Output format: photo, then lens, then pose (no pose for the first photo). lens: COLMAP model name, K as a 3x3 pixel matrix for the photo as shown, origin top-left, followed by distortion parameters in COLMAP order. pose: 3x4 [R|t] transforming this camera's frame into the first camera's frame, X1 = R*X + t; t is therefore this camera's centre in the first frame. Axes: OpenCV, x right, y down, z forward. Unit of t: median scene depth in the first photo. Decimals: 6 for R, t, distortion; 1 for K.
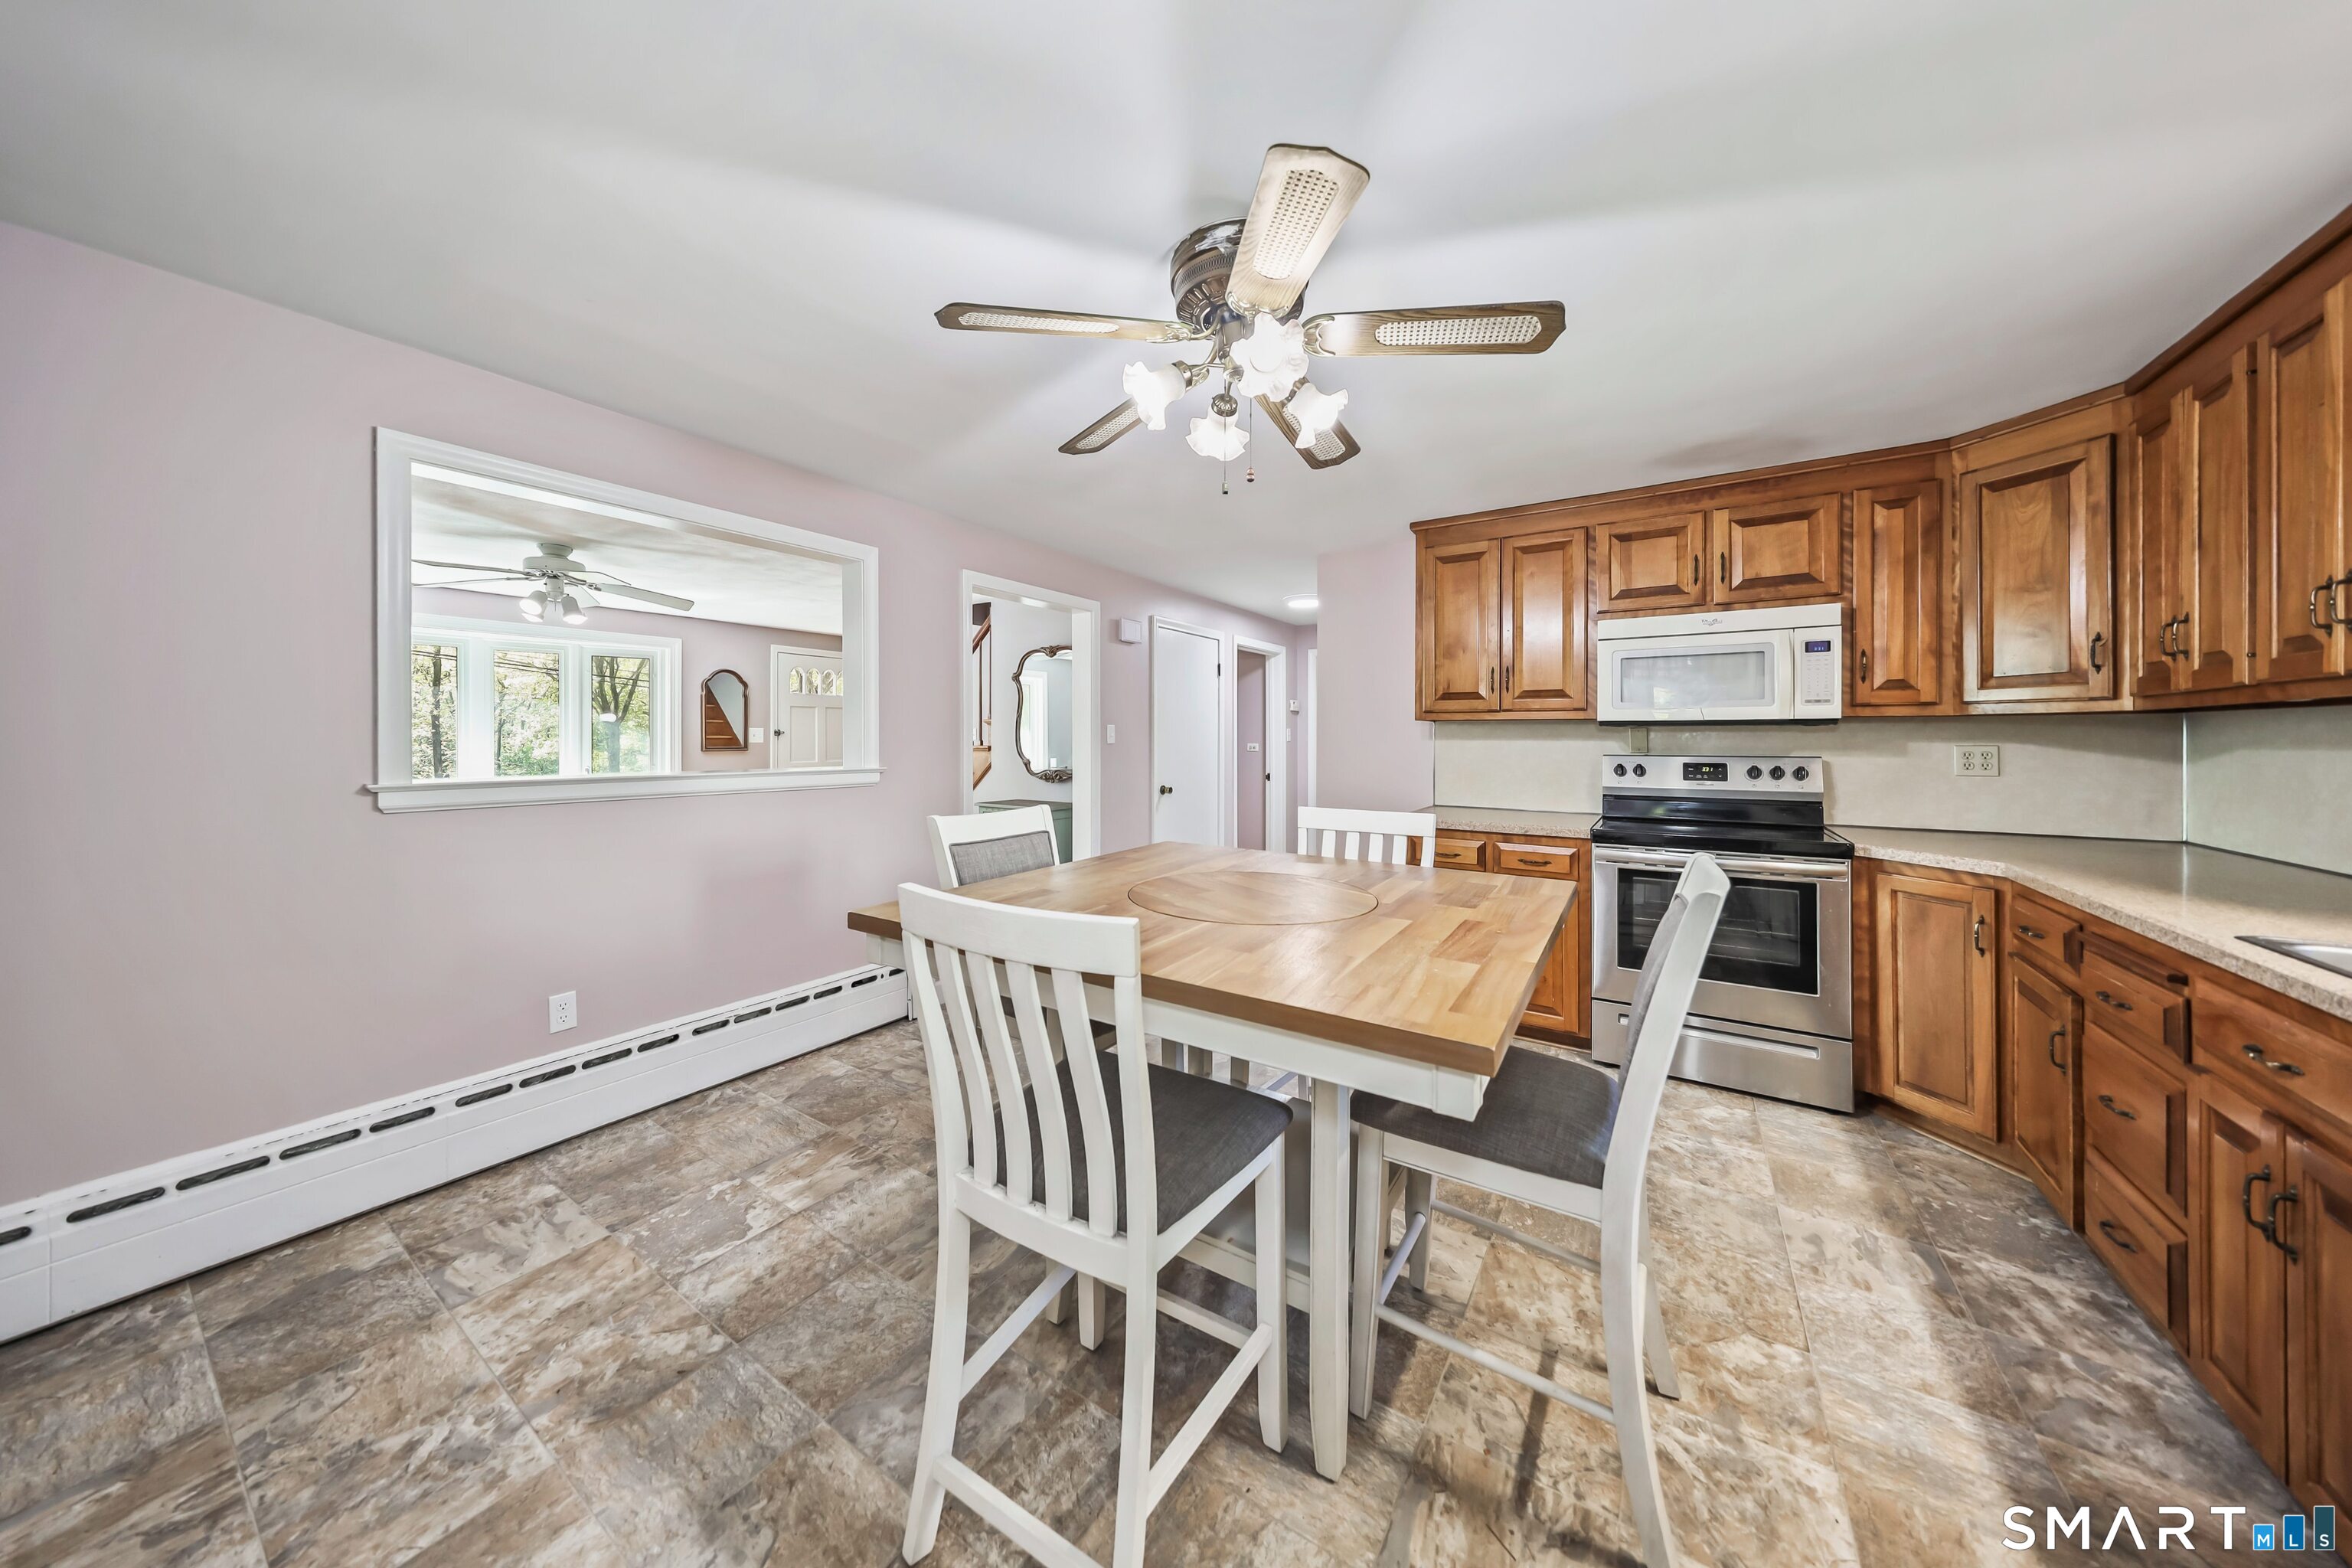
lens RADIAL K [[755.9, 0, 1170.4], [0, 755.9, 741.4], [0, 0, 1]] dist [-0.000217, -0.000131]
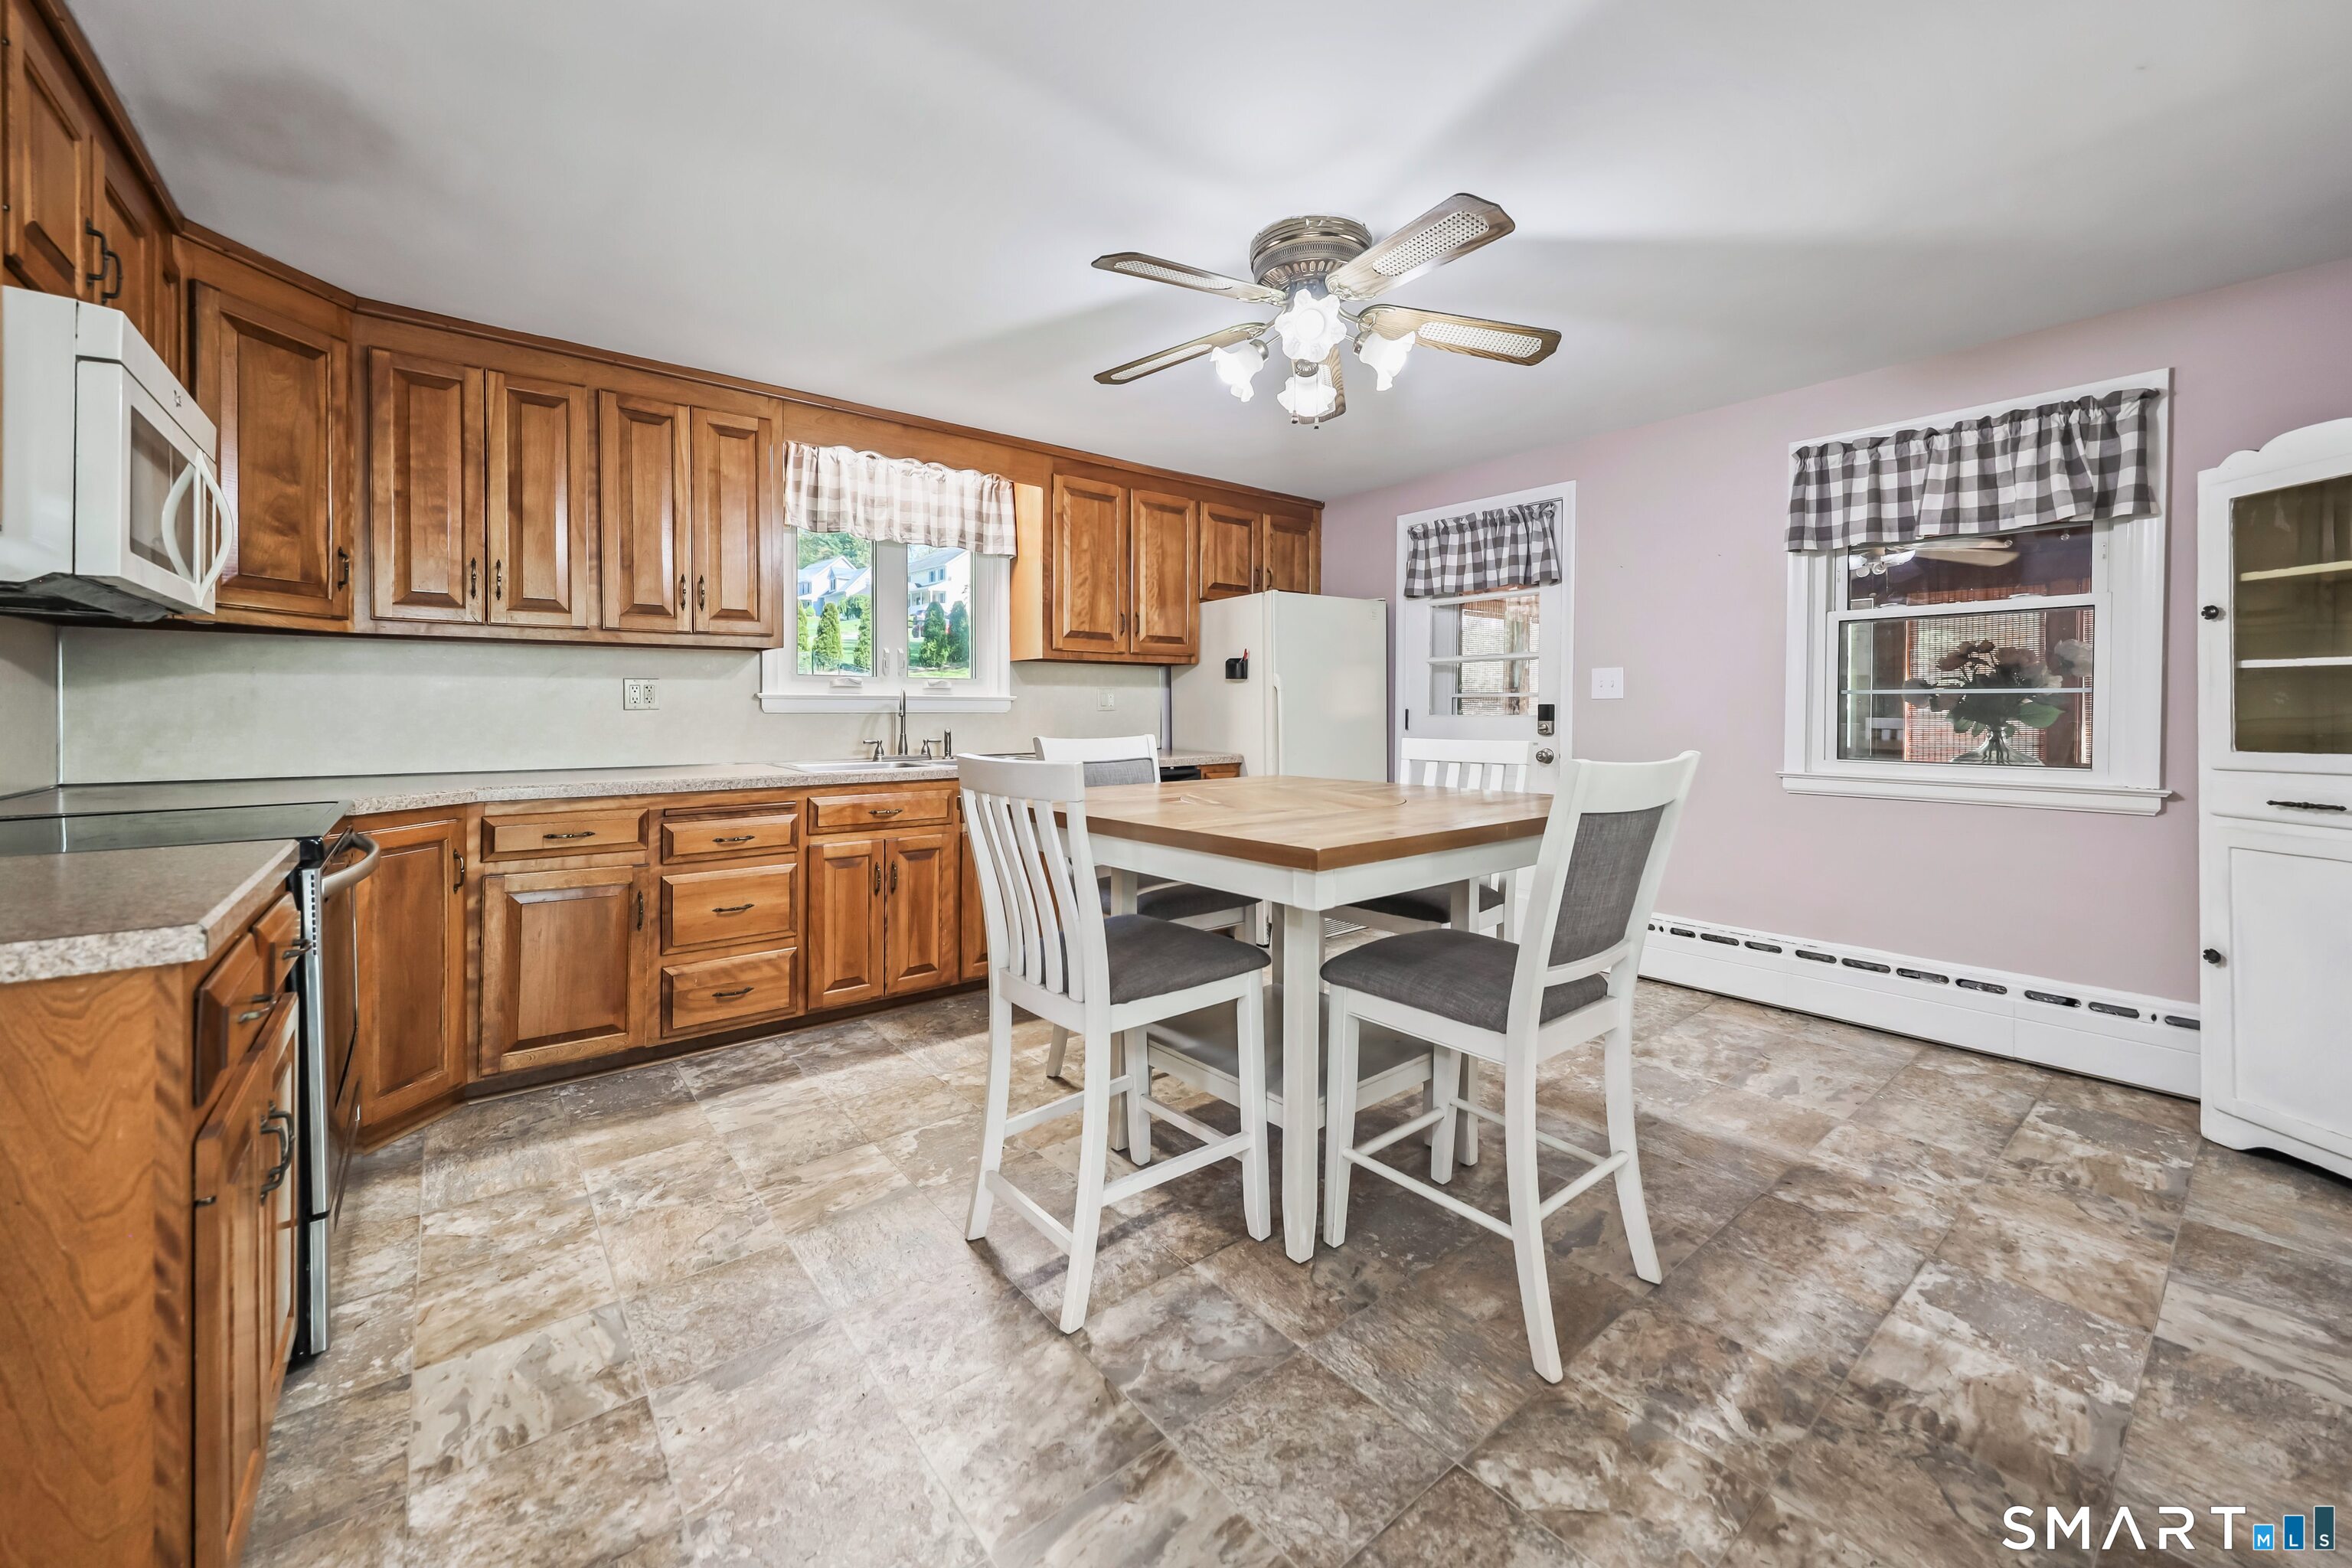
lens RADIAL K [[900.1, 0, 1150.5], [0, 900.1, 708.8], [0, 0, 1]] dist [0.003563, 0.000087]
pose [[-0.945406, -0.004115, 0.325868, -0.127096], [-0.002643, 0.999984, 0.004960, 0.061417], [-0.325883, 0.003828, -0.945402, 2.245970]]
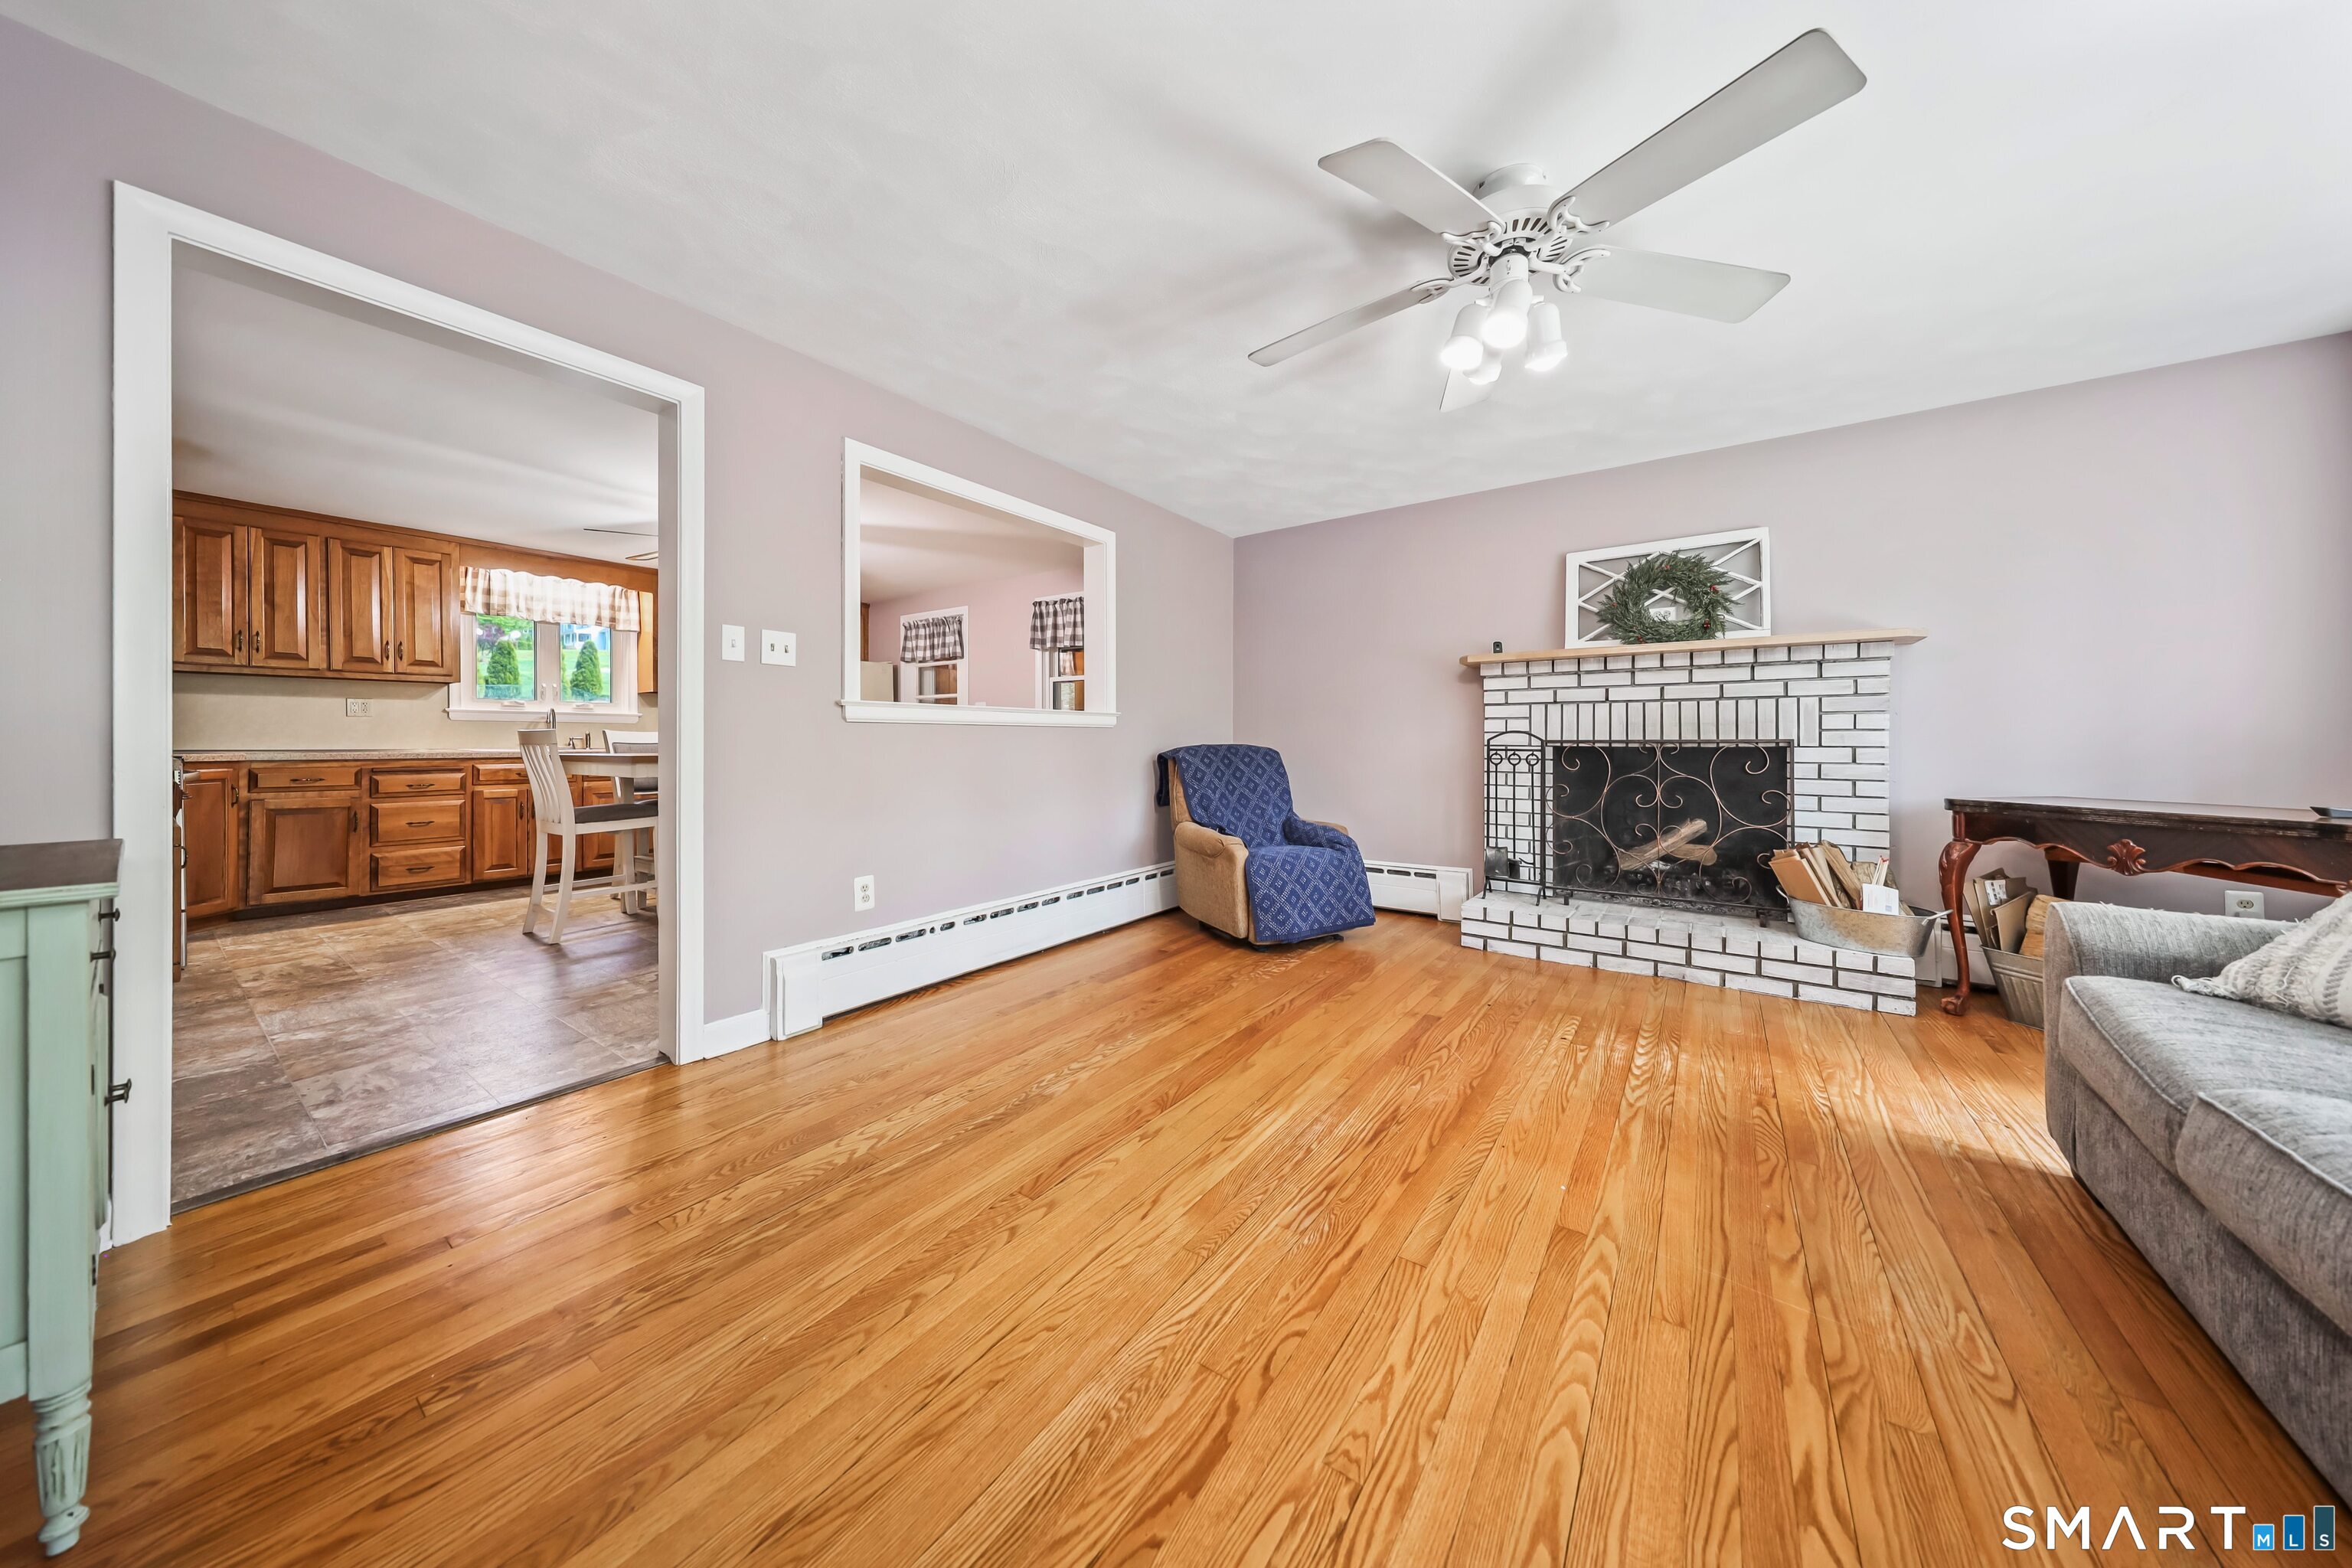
lens RADIAL K [[755.9, 0, 1170.4], [0, 755.9, 741.4], [0, 0, 1]] dist [-0.000217, -0.000131]
pose [[-0.999129, -0.005492, 0.041372, -1.537905], [-0.005292, 0.999974, 0.004960, 0.135869], [-0.041398, 0.004736, -0.999132, 3.409275]]
